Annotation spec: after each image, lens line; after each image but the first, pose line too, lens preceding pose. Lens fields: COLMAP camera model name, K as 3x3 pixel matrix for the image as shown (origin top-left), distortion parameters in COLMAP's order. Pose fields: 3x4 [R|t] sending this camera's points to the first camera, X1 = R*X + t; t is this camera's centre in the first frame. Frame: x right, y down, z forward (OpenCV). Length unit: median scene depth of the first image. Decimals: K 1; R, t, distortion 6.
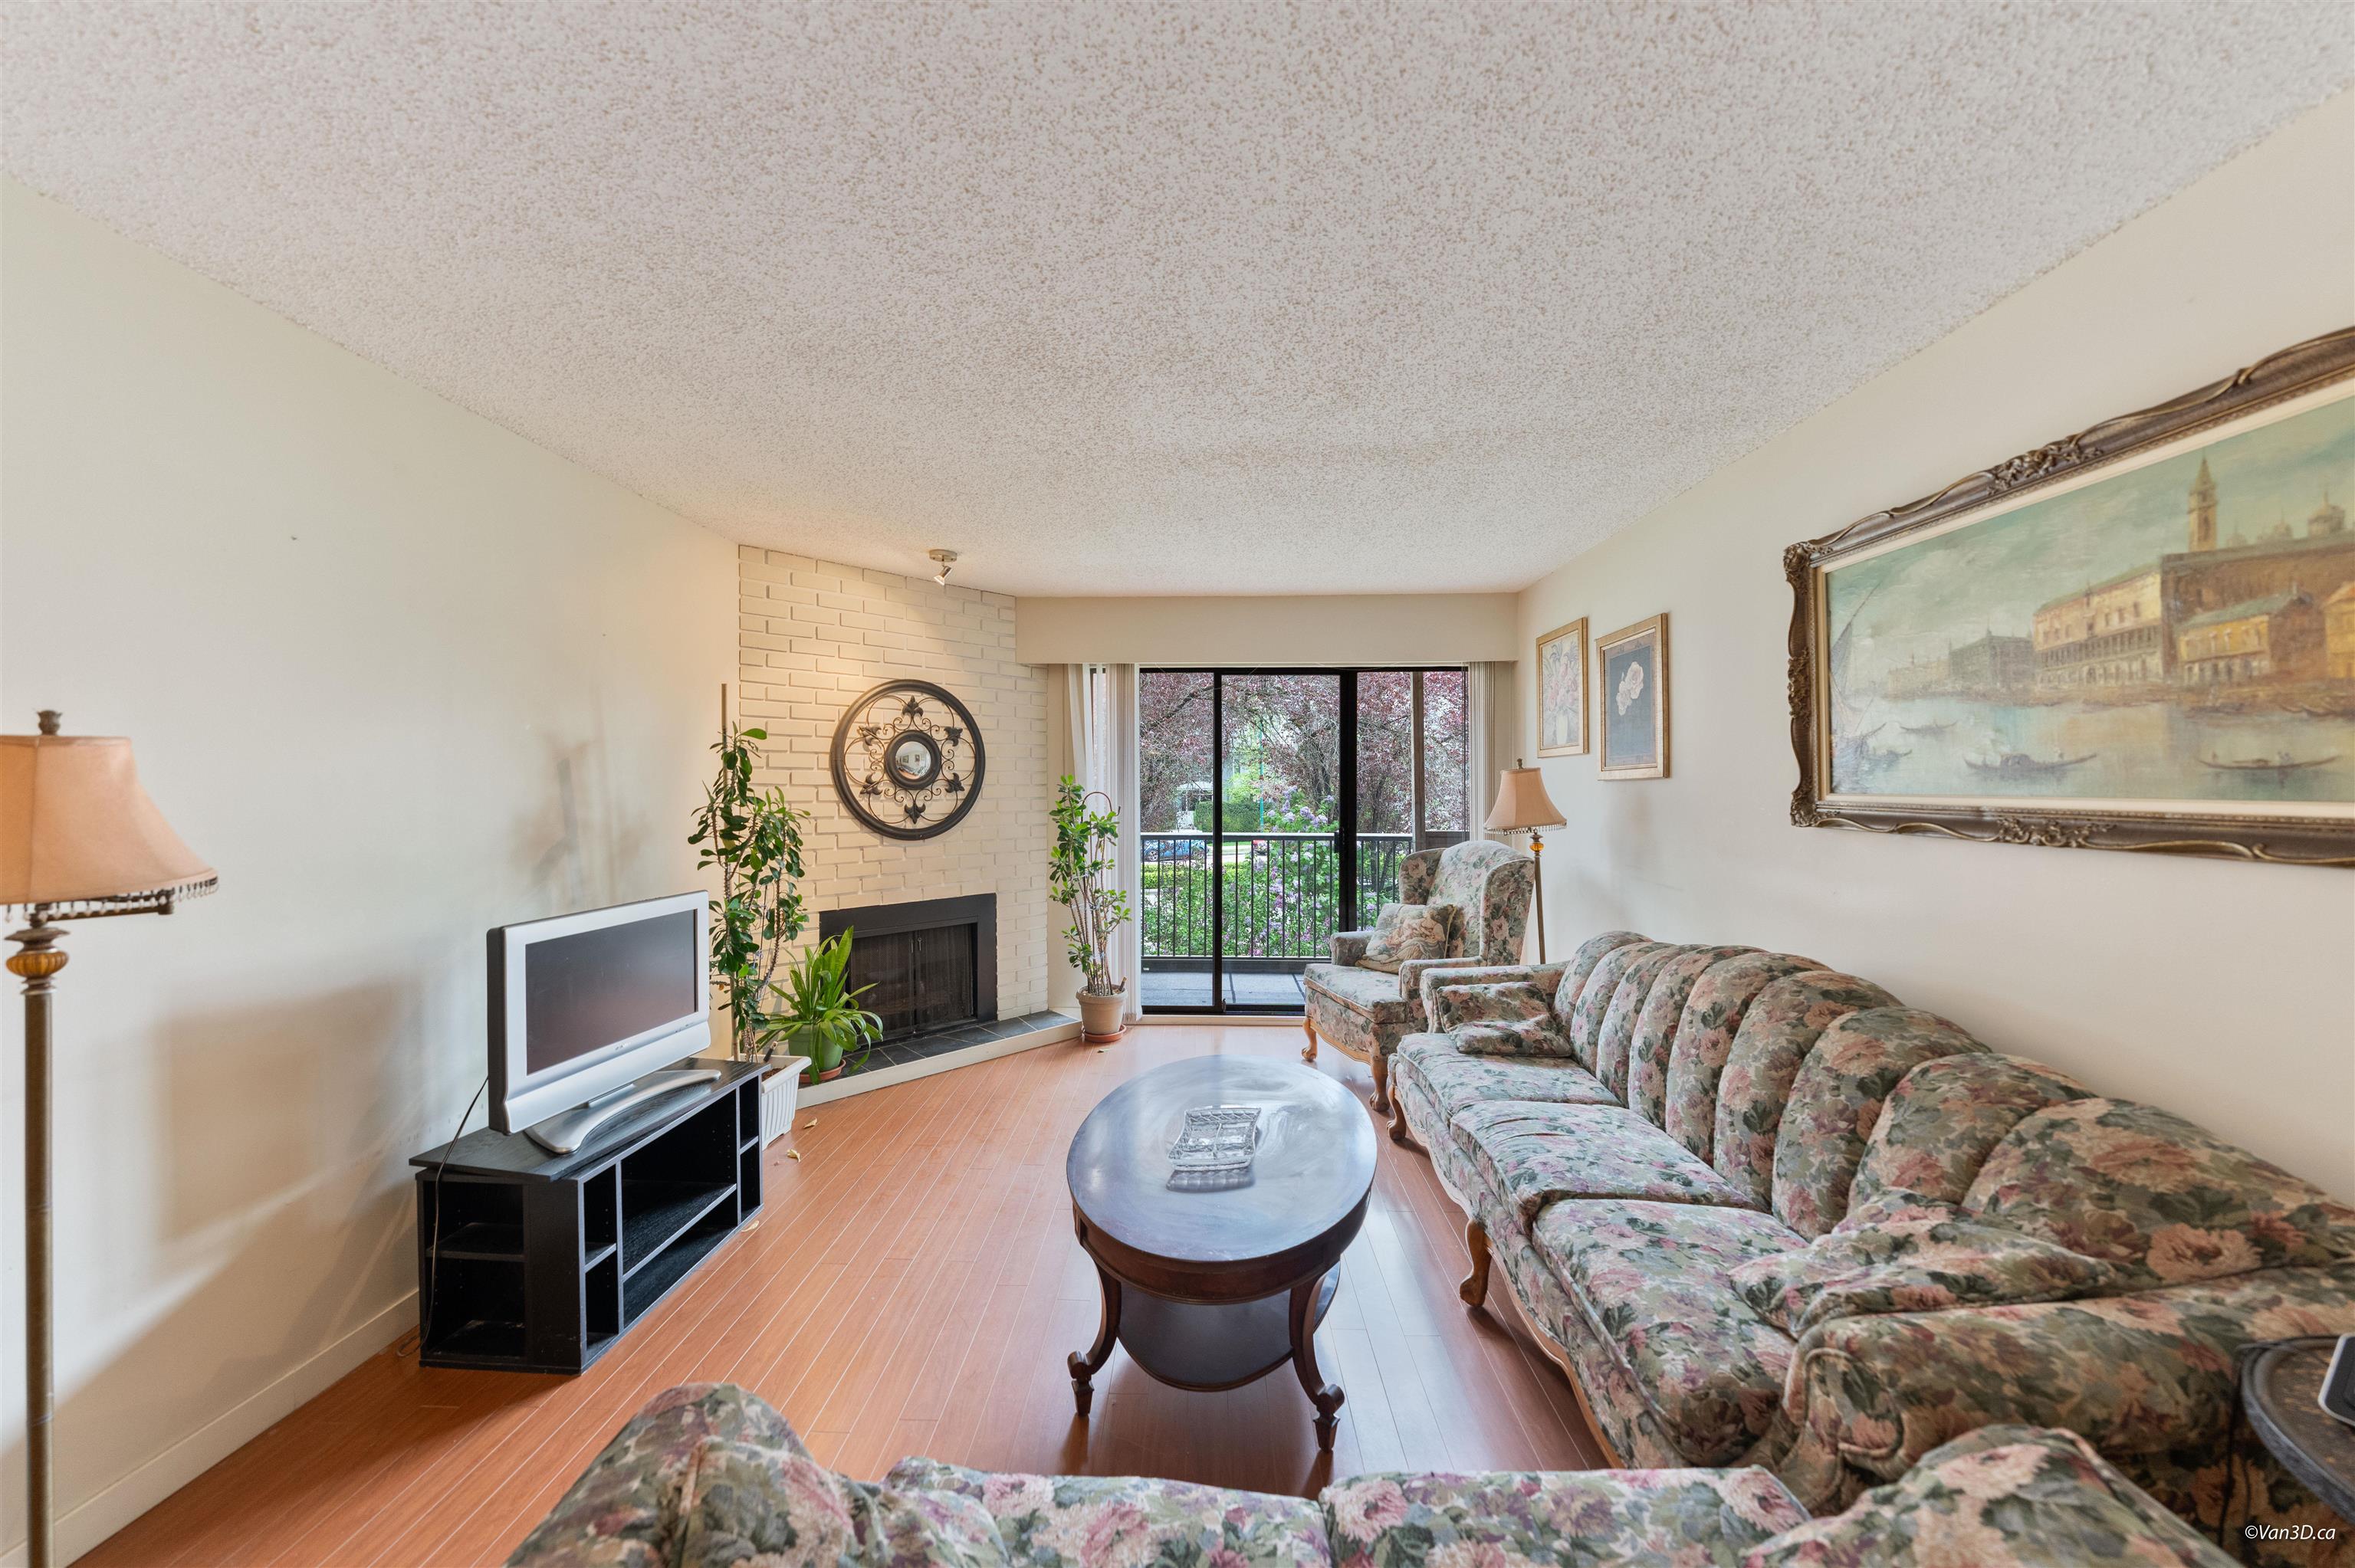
lens RADIAL K [[810.8, 0, 1186.7], [0, 810.8, 785.1], [0, 0, 1]] dist [-0.003142, -0.000062]
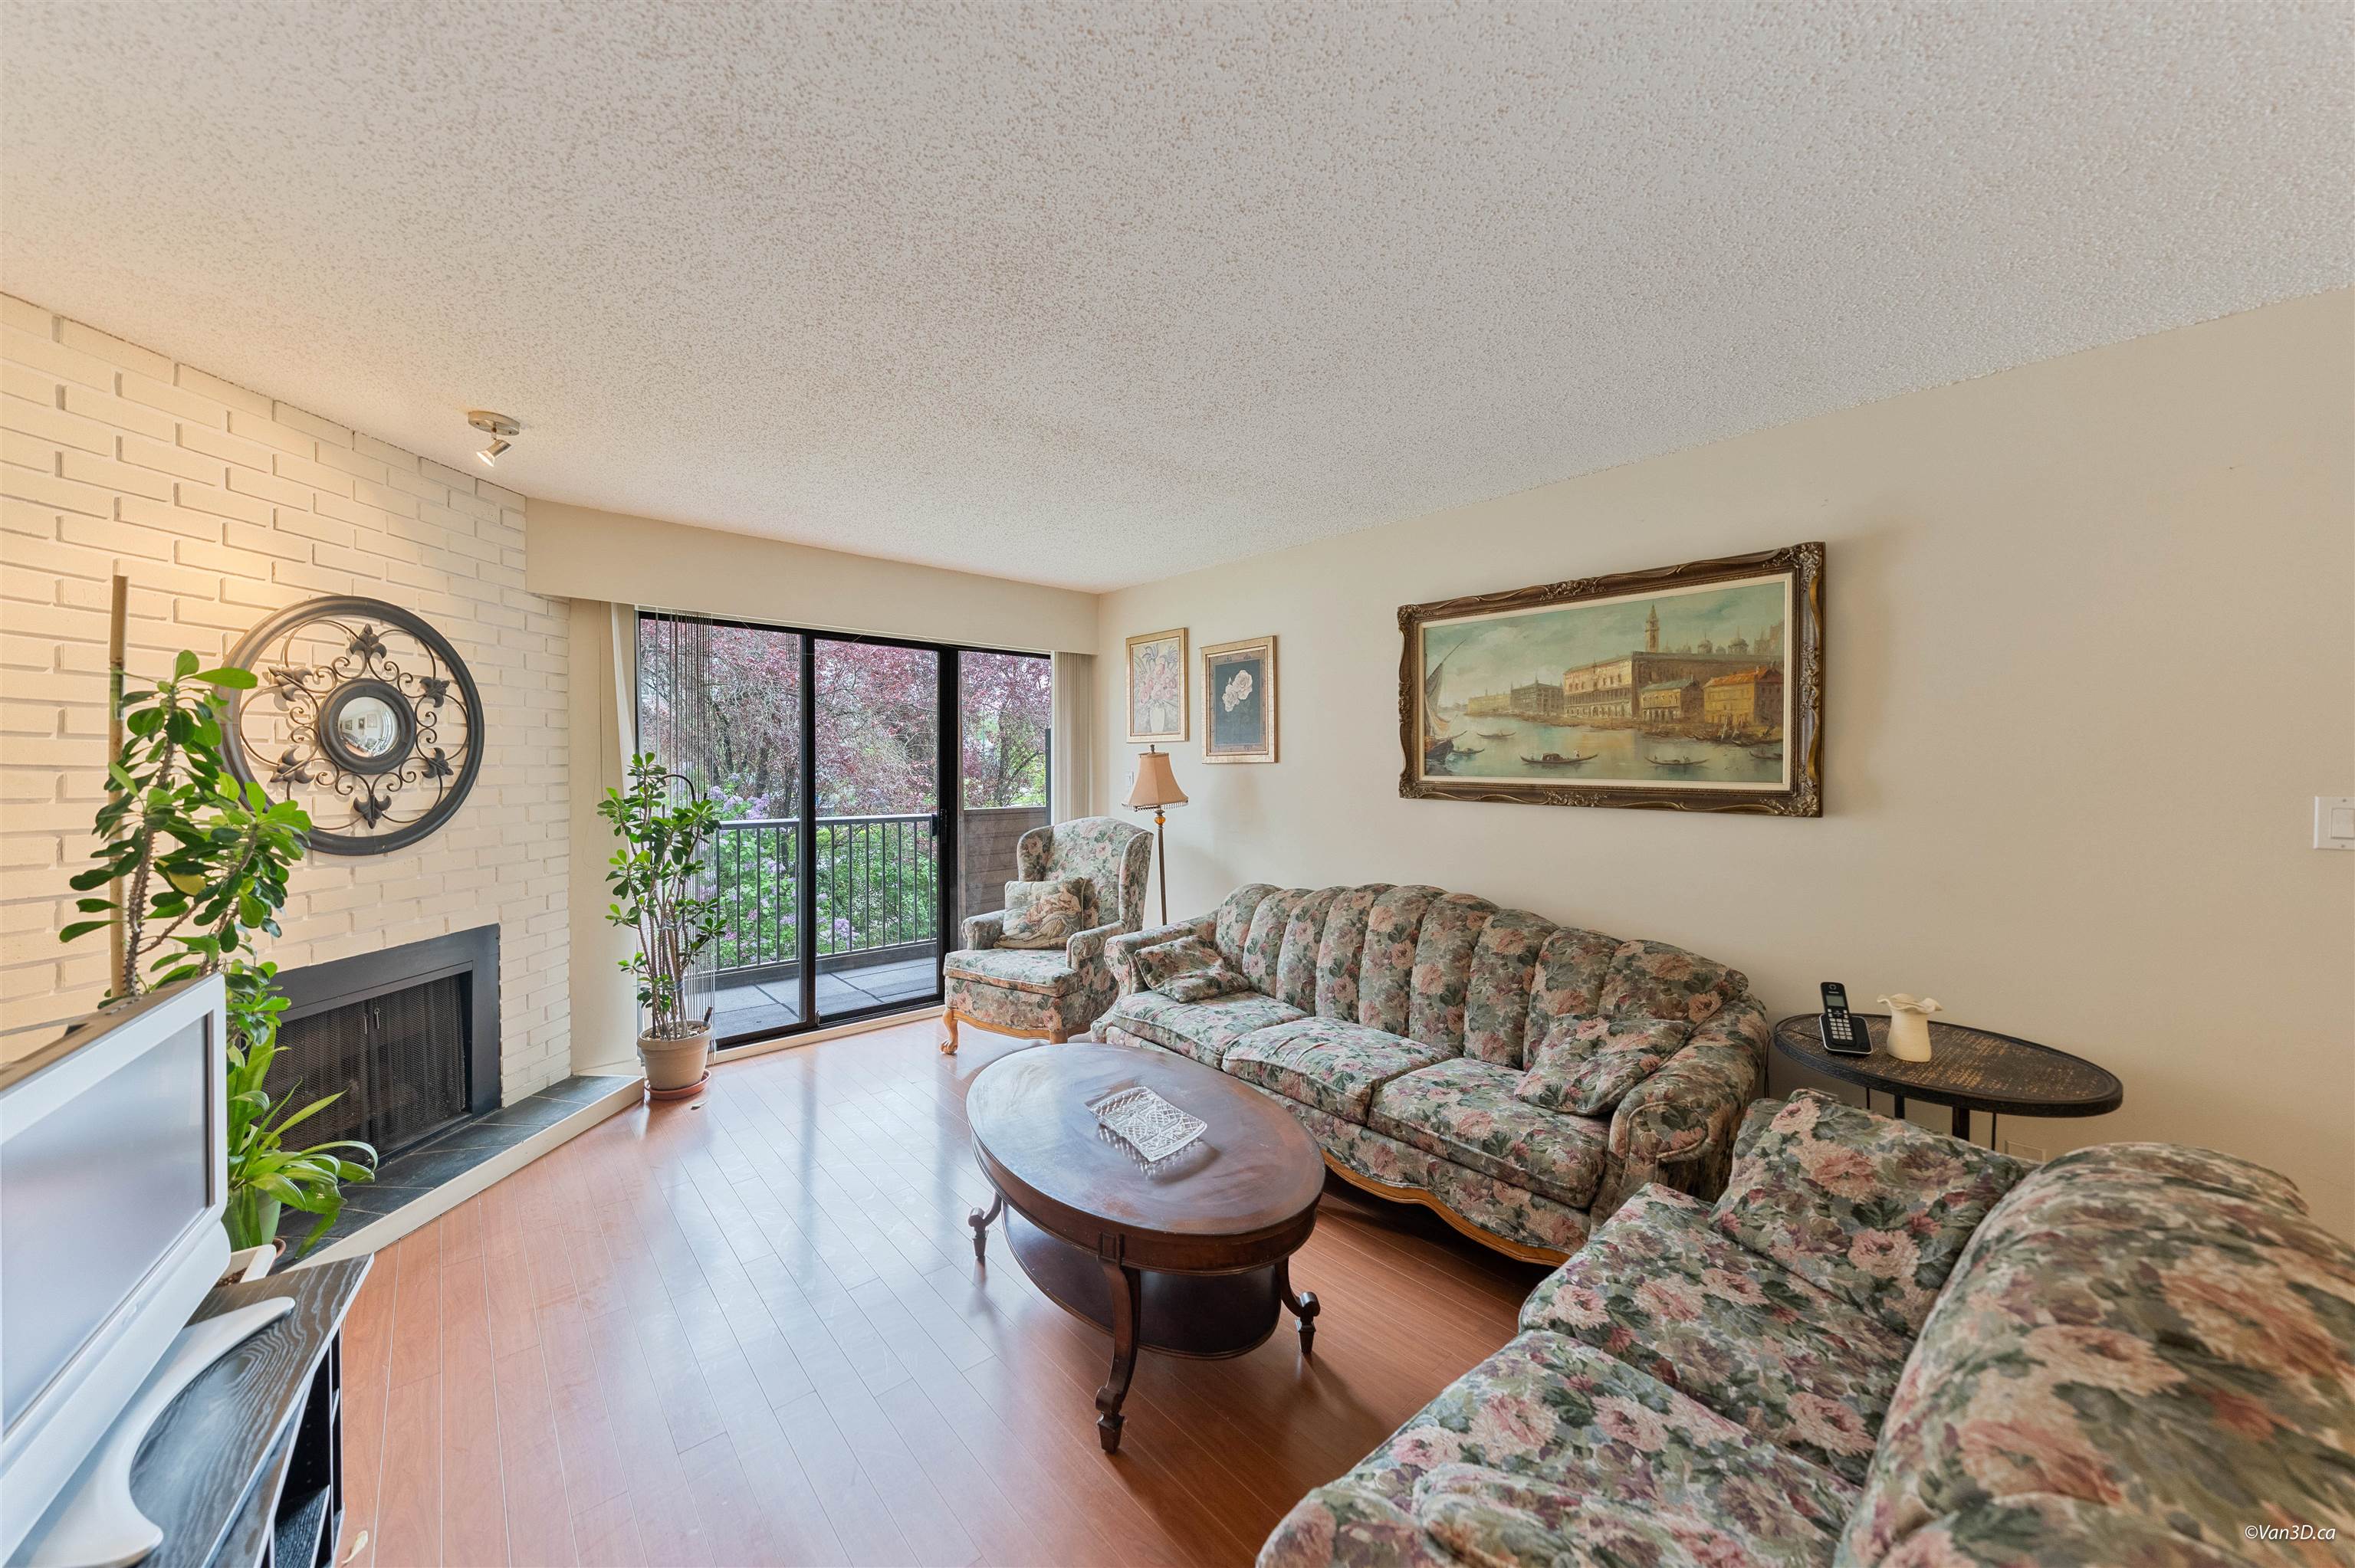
lens RADIAL K [[810.8, 0, 1171.2], [0, 810.8, 764.4], [0, 0, 1]] dist [-0.003142, -0.000062]
pose [[0.732422, 0.001399, 0.680849, -0.491340], [-0.004601, 0.999985, 0.002895, -0.010735], [-0.680835, -0.005253, 0.732418, 0.189705]]
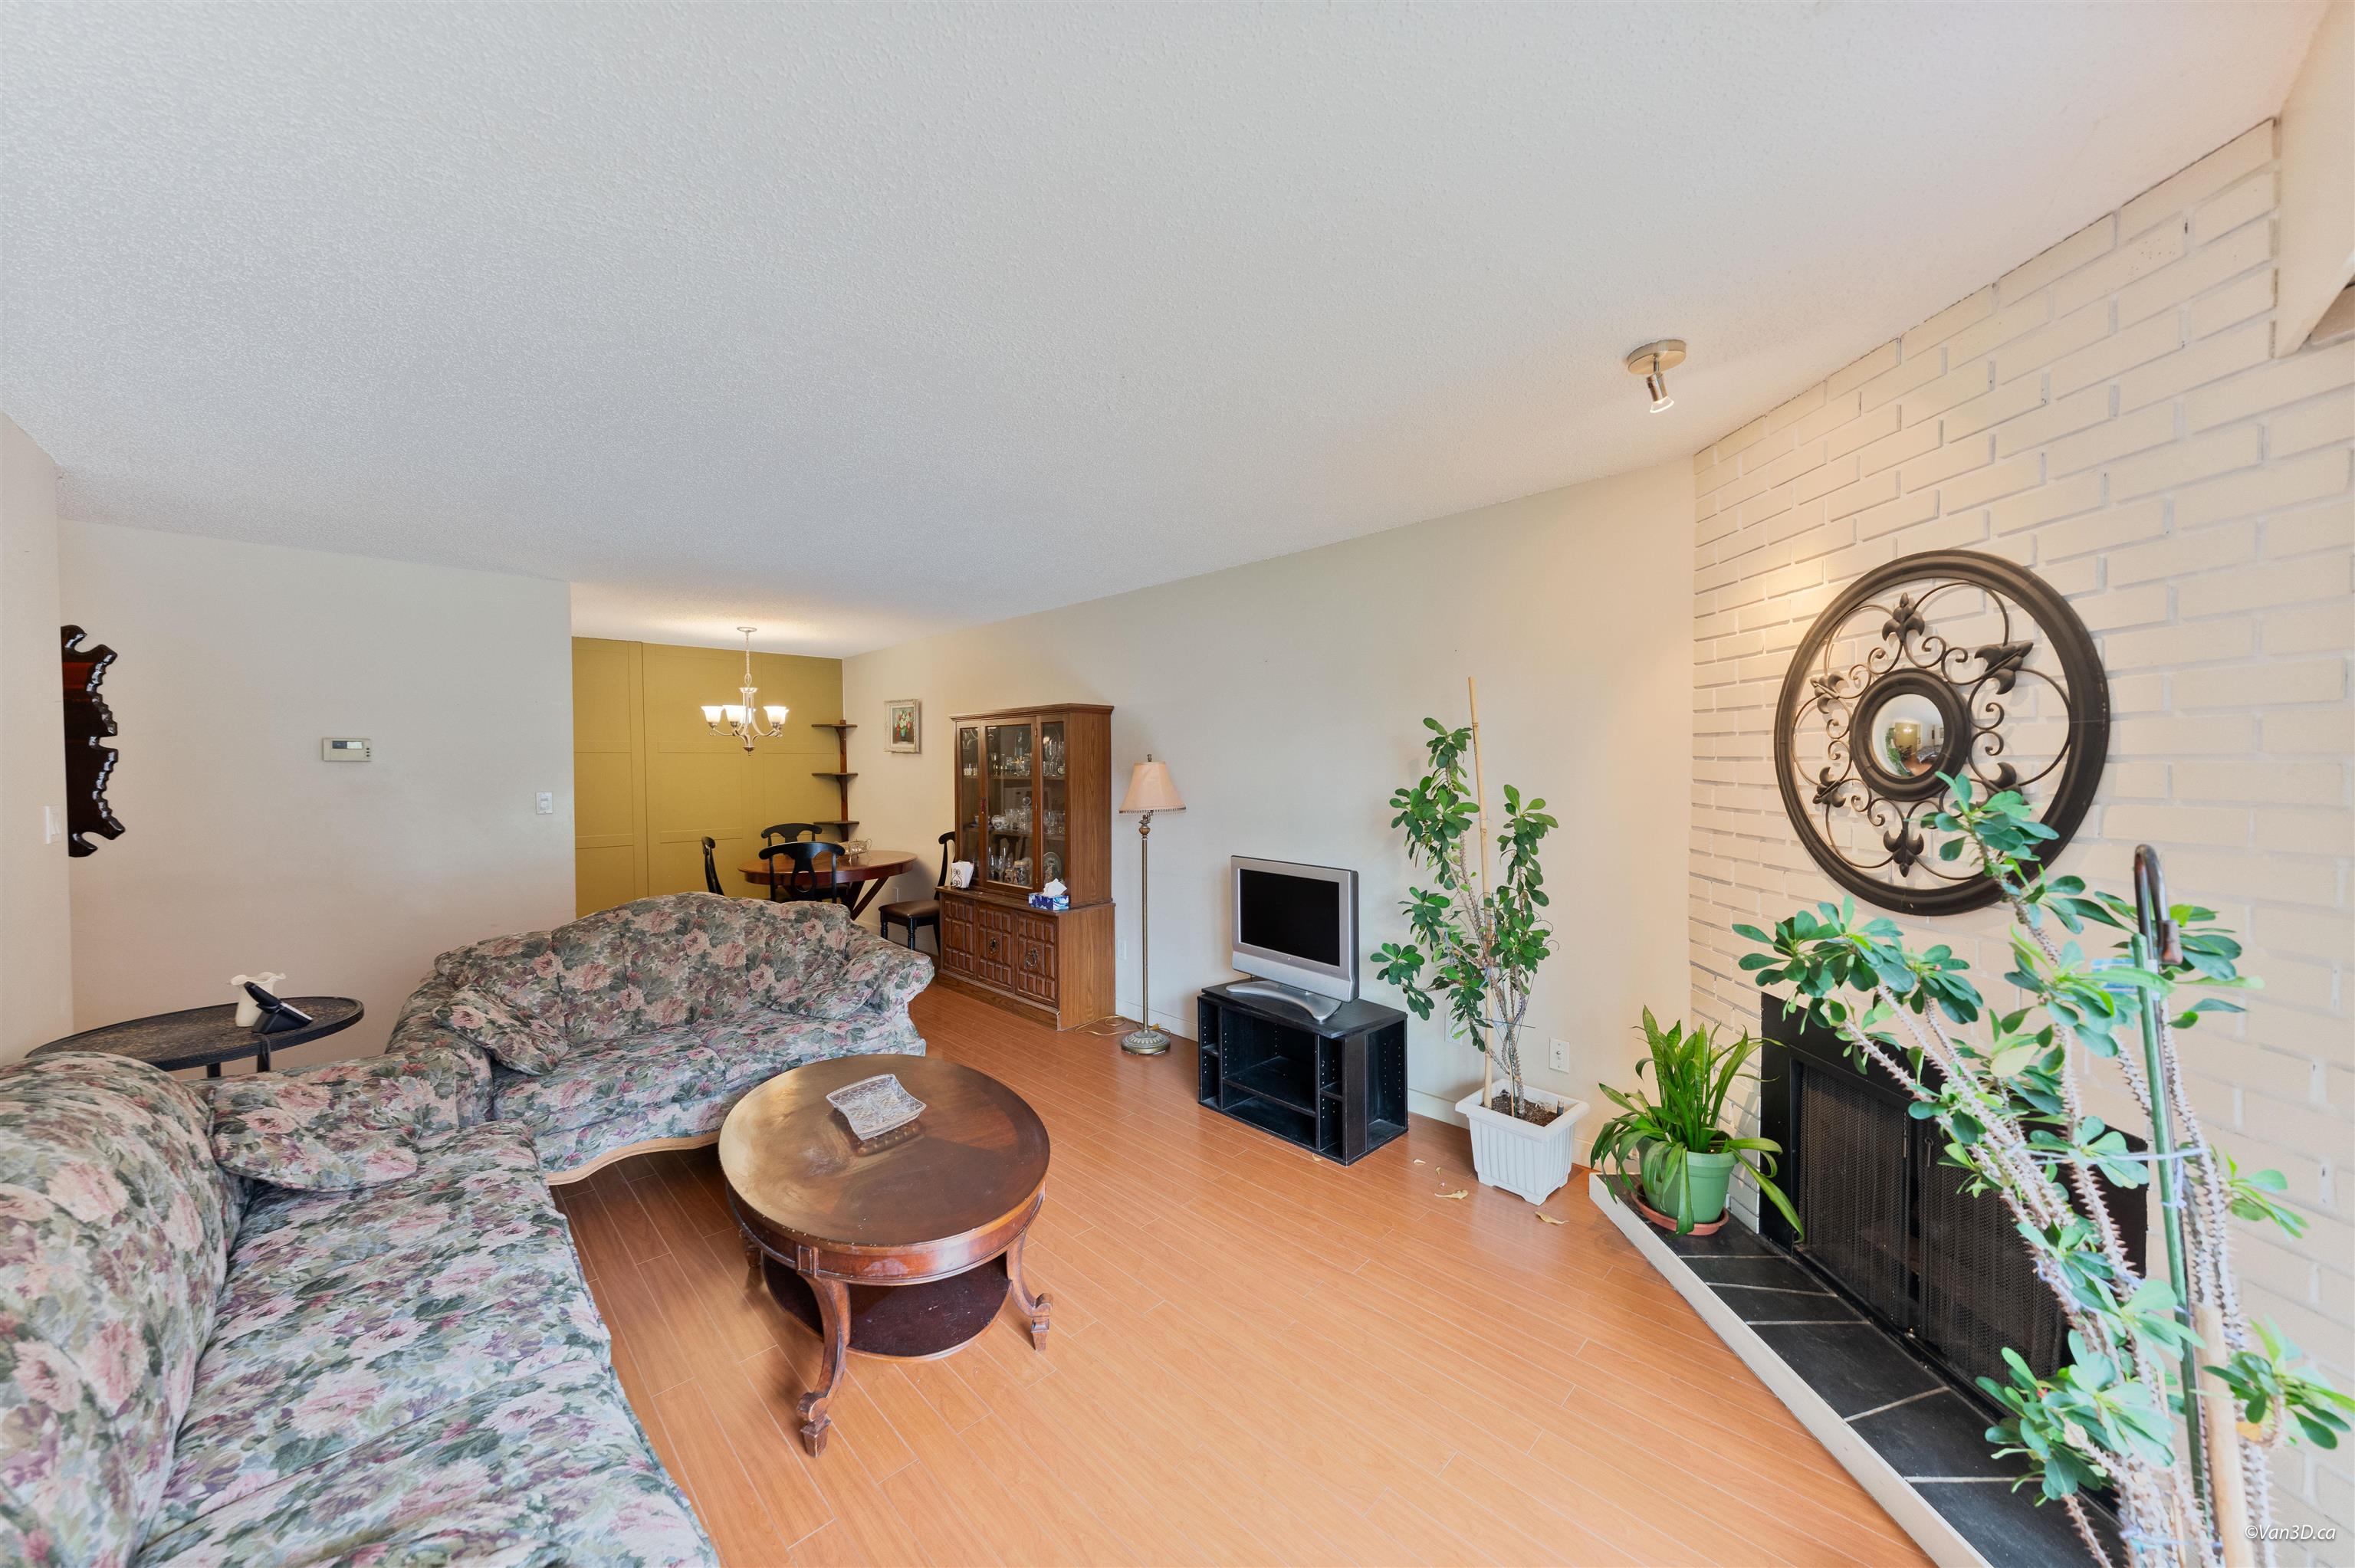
lens RADIAL K [[810.8, 0, 1190.4], [0, 810.8, 764.0], [0, 0, 1]] dist [-0.003142, -0.000062]
pose [[-0.685983, 0.010602, -0.727540, 0.423157], [0.008207, 0.999943, 0.006834, -0.033924], [0.727571, -0.001283, -0.686031, 1.625339]]
